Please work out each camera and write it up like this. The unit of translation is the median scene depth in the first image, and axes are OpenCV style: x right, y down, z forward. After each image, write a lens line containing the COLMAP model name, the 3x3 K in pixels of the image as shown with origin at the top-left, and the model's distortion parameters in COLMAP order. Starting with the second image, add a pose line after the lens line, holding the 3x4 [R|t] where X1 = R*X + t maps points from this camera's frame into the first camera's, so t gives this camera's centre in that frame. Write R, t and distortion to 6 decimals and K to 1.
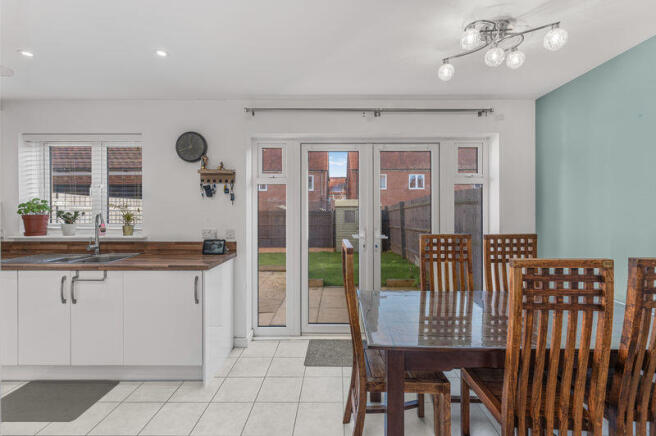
lens RADIAL K [[298.1, 0, 328.0], [0, 298.1, 207.3], [0, 0, 1]] dist [-0.001221, -0.000139]
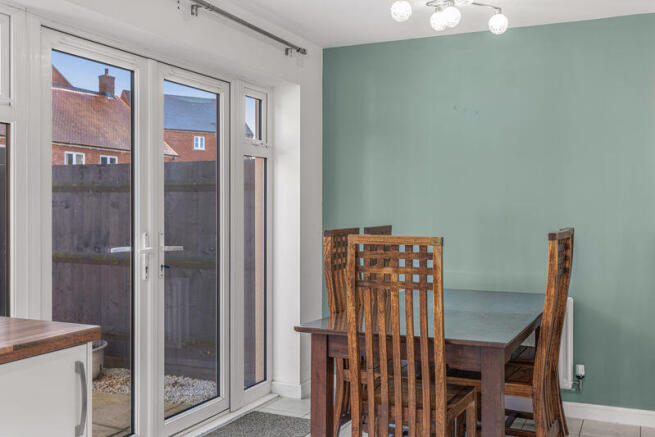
lens RADIAL K [[691.4, 0, 326.8], [0, 691.4, 216.9], [0, 0, 1]] dist [0.006675, 0.010402]
pose [[0.413115, -0.009187, 0.910633, -0.842978], [-0.002482, 0.999934, 0.011214, 0.034086], [-0.910676, -0.006892, 0.413065, 0.287362]]
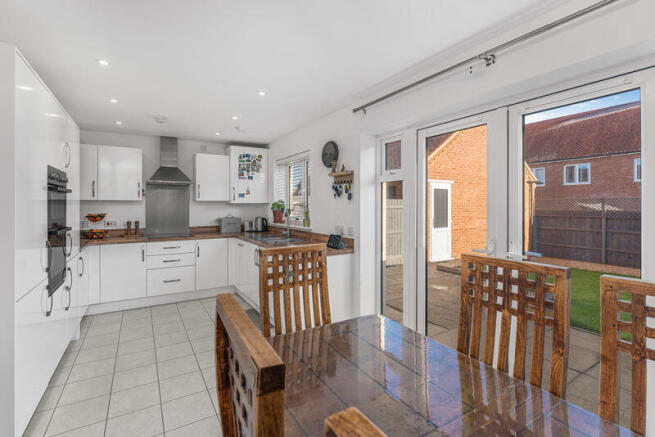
lens RADIAL K [[296.7, 0, 315.3], [0, 296.7, 204.5], [0, 0, 1]] dist [0.000447, -0.000039]
pose [[0.514568, -0.002323, -0.857447, 0.518737], [0.003175, 0.999995, -0.000804, -0.005176], [0.857444, -0.002309, 0.514572, 0.351598]]
